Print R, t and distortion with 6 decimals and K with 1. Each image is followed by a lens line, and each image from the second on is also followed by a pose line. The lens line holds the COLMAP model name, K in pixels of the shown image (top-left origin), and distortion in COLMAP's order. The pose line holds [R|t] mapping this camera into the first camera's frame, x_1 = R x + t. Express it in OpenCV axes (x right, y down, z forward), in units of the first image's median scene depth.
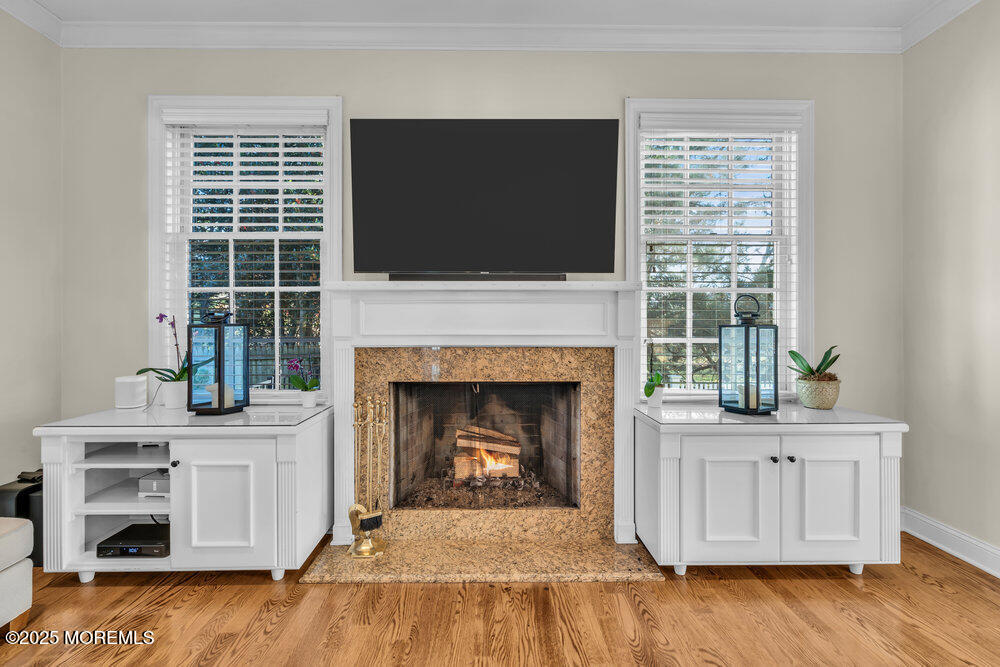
lens RADIAL K [[455.3, 0, 496.7], [0, 455.3, 325.4], [0, 0, 1]] dist [-0.005115, -0.000149]
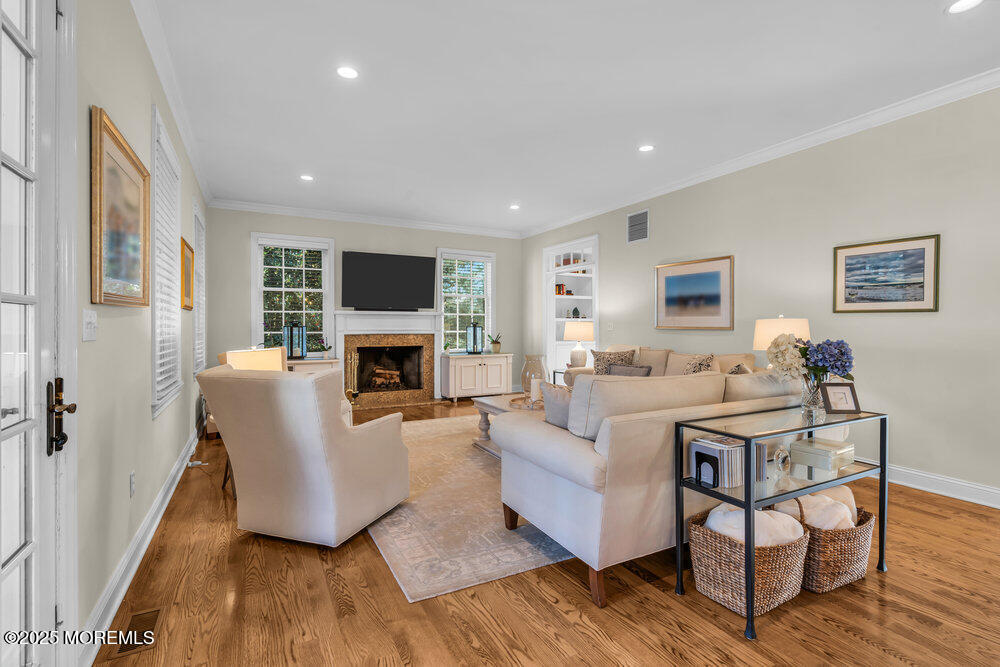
lens RADIAL K [[455.3, 0, 495.3], [0, 455.3, 328.0], [0, 0, 1]] dist [-0.005115, -0.000149]
pose [[0.886021, -0.001348, 0.463643, -0.758274], [-0.000469, 0.999993, 0.003804, -0.002359], [-0.463645, -0.003588, 0.886014, -1.800686]]
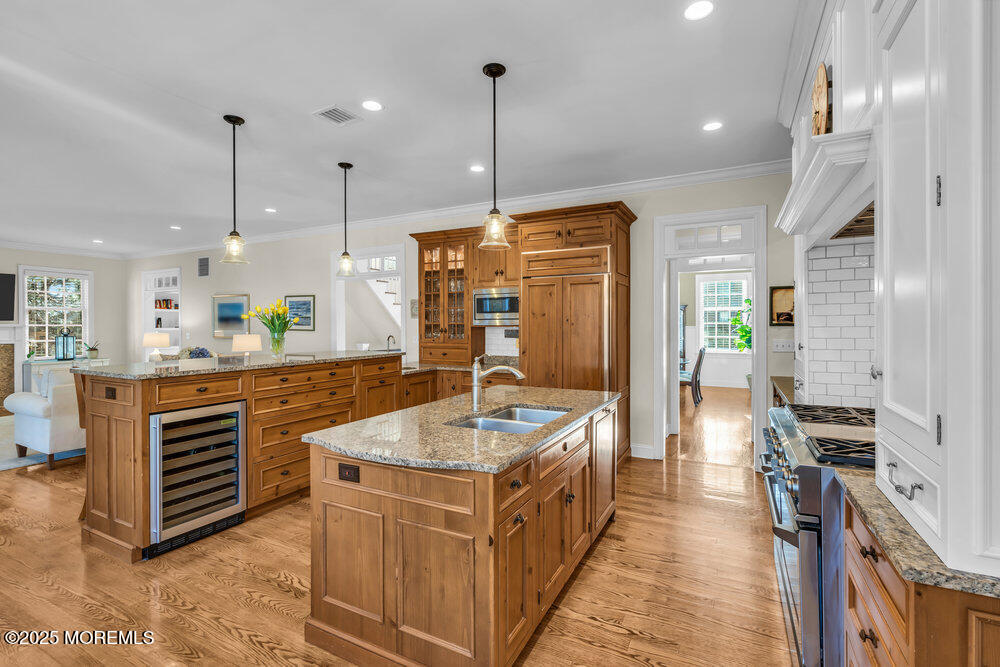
lens RADIAL K [[455.3, 0, 494.2], [0, 455.3, 326.3], [0, 0, 1]] dist [-0.005115, -0.000149]
pose [[0.475310, 0.000168, 0.879818, -0.959396], [0.000345, 1.000000, -0.000377, -0.073868], [-0.879818, 0.000483, 0.475310, -3.560999]]
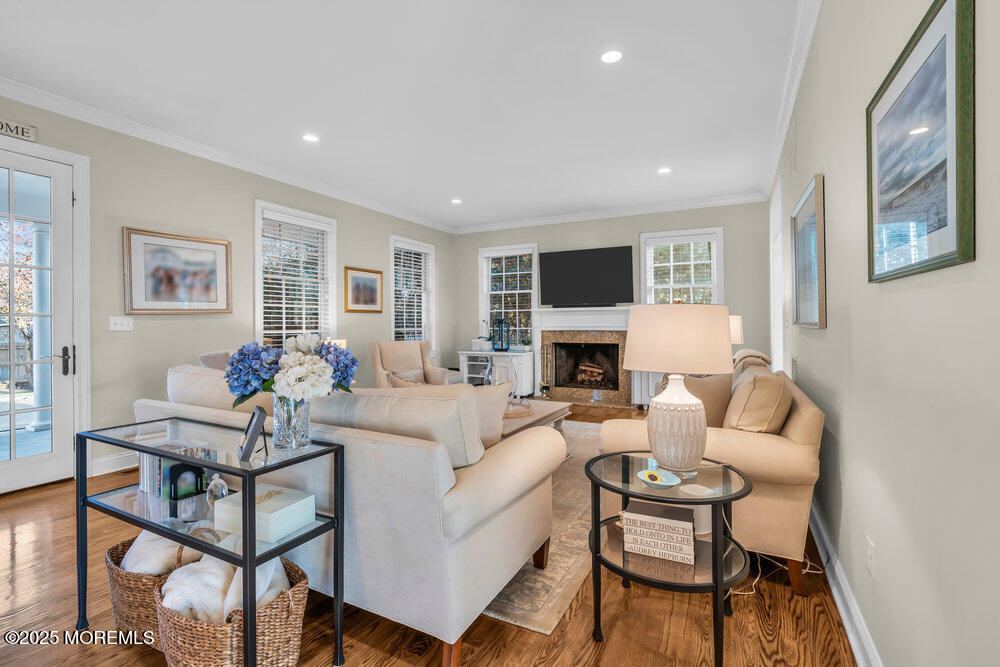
lens RADIAL K [[455.3, 0, 500.0], [0, 455.3, 325.4], [0, 0, 1]] dist [-0.005115, -0.000149]
pose [[0.888832, -0.002745, -0.458224, 0.784898], [0.004876, 0.999982, 0.003468, 0.002723], [0.458207, -0.005317, 0.888830, -1.708432]]
